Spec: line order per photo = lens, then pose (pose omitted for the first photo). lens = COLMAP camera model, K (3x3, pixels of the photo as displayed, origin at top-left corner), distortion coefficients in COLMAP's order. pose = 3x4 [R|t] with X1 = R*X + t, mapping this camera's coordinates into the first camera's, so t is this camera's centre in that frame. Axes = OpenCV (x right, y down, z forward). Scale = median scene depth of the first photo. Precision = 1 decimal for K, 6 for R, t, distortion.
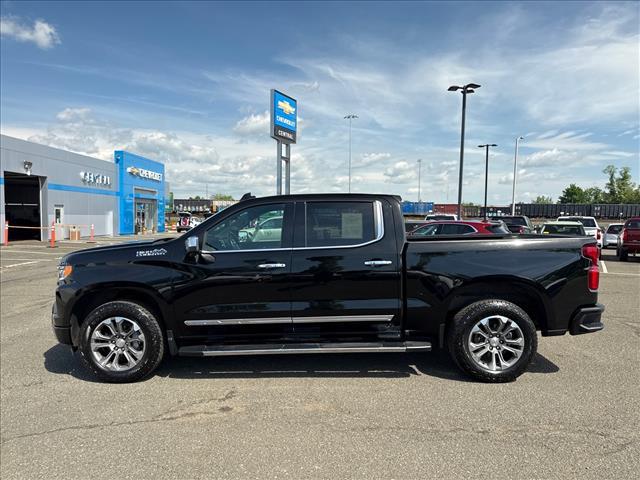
lens RADIAL K [[442.1, 0, 320.0], [0, 442.1, 240.0], [0, 0, 1]] dist [0.002824, -0.000611]
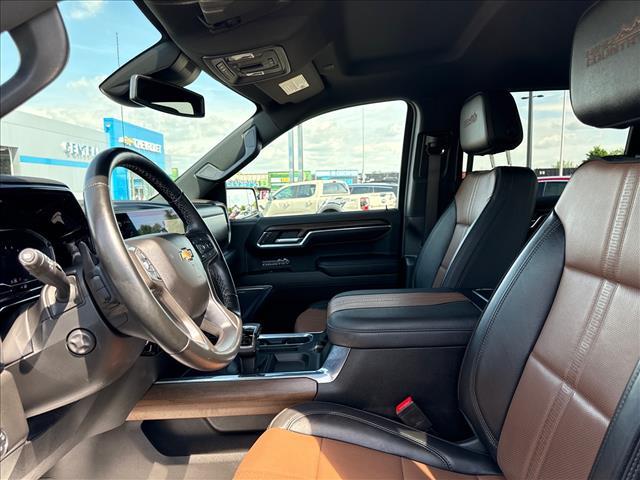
lens RADIAL K [[442.1, 0, 320.0], [0, 442.1, 240.0], [0, 0, 1]] dist [0.002824, -0.000611]
pose [[0.999137, -0.030953, -0.027697, -0.019123], [0.032471, 0.997894, 0.056155, 0.002989], [0.025900, -0.057006, 0.998038, 0.119826]]
